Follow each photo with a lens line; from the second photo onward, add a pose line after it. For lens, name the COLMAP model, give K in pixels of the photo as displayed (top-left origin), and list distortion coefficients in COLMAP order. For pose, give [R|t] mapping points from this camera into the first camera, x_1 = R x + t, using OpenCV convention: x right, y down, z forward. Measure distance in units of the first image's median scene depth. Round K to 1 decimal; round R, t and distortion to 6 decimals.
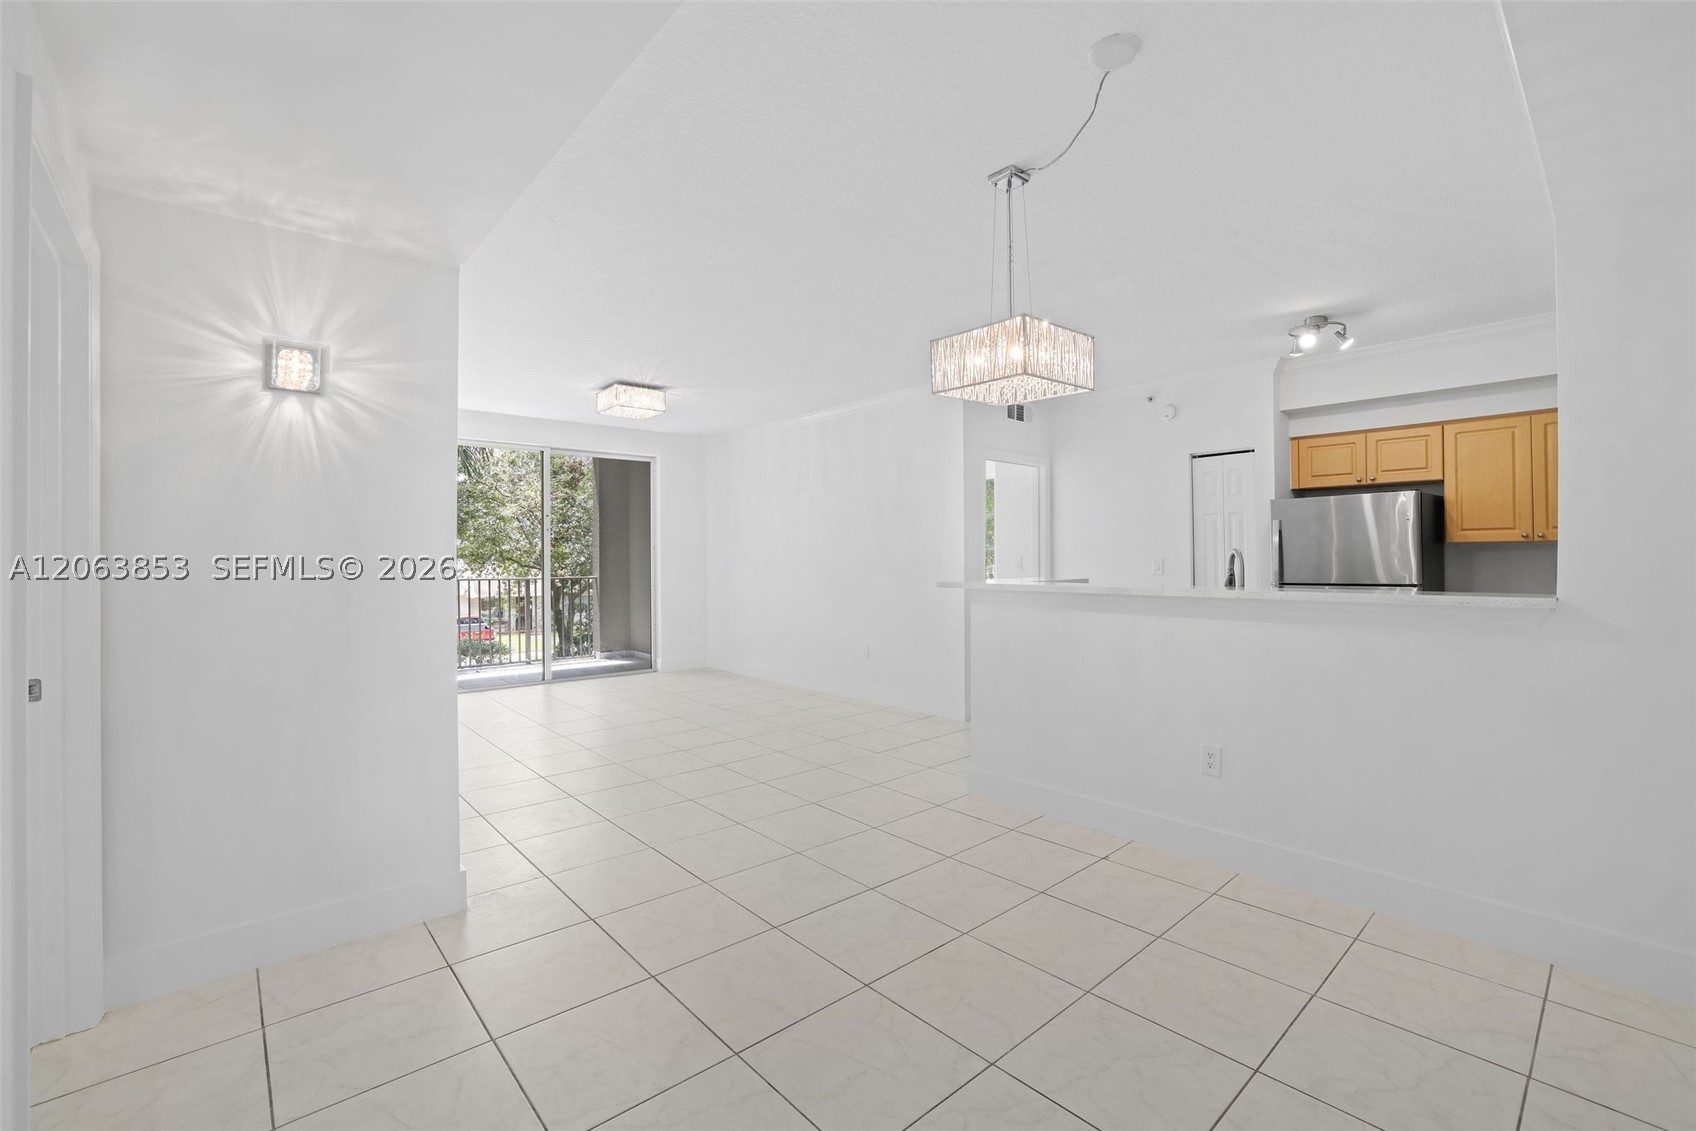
lens RADIAL K [[724.7, 0, 840.3], [0, 724.7, 562.3], [0, 0, 1]] dist [-0.048313, 0.022725]
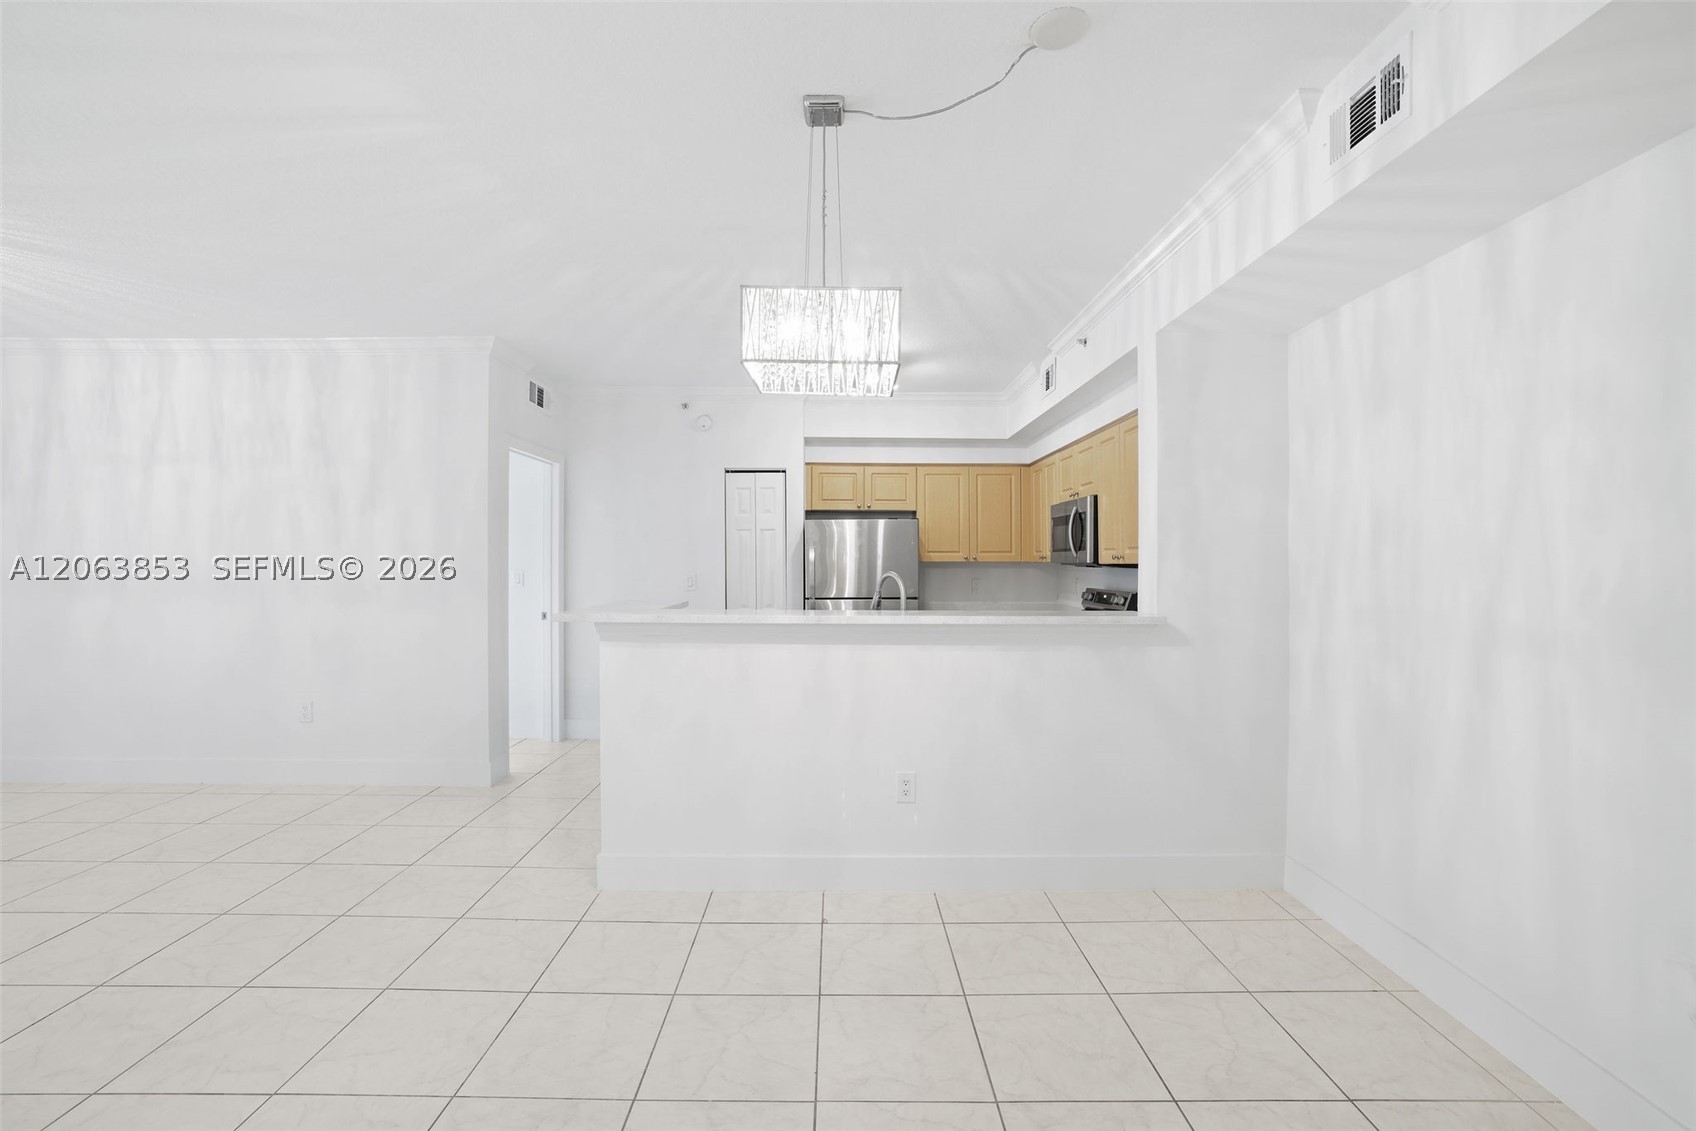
lens RADIAL K [[742.1, 0, 842.1], [0, 742.1, 563.4], [0, 0, 1]] dist [-0.021838, 0.000171]
pose [[0.662094, 0.006228, 0.749395, -0.192103], [0.000266, 0.999963, -0.008545, -0.014524], [-0.749421, 0.005857, 0.662068, 0.242297]]
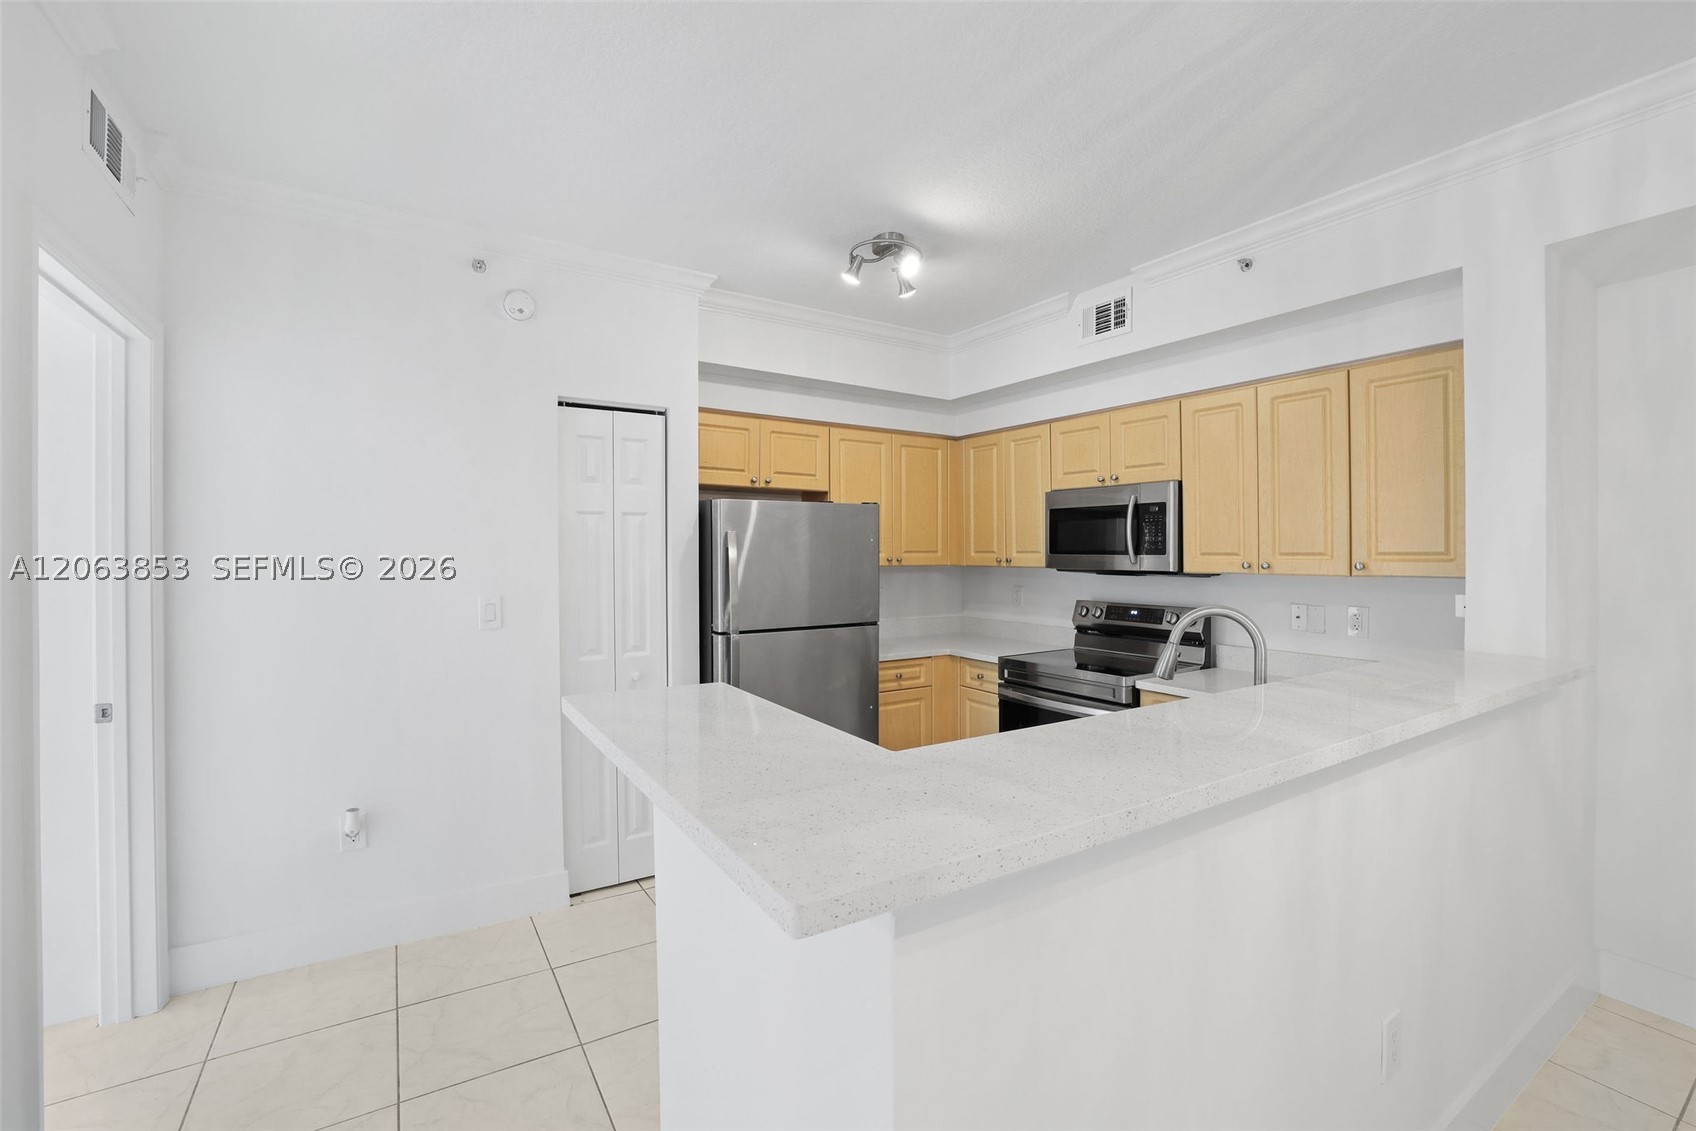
lens RADIAL K [[724.7, 0, 840.3], [0, 724.7, 562.3], [0, 0, 1]] dist [-0.048313, 0.022725]
pose [[0.158686, -0.009259, 0.987286, 0.001888], [0.005935, 0.999947, 0.008424, -0.038975], [-0.987311, 0.004523, 0.158733, 0.830099]]
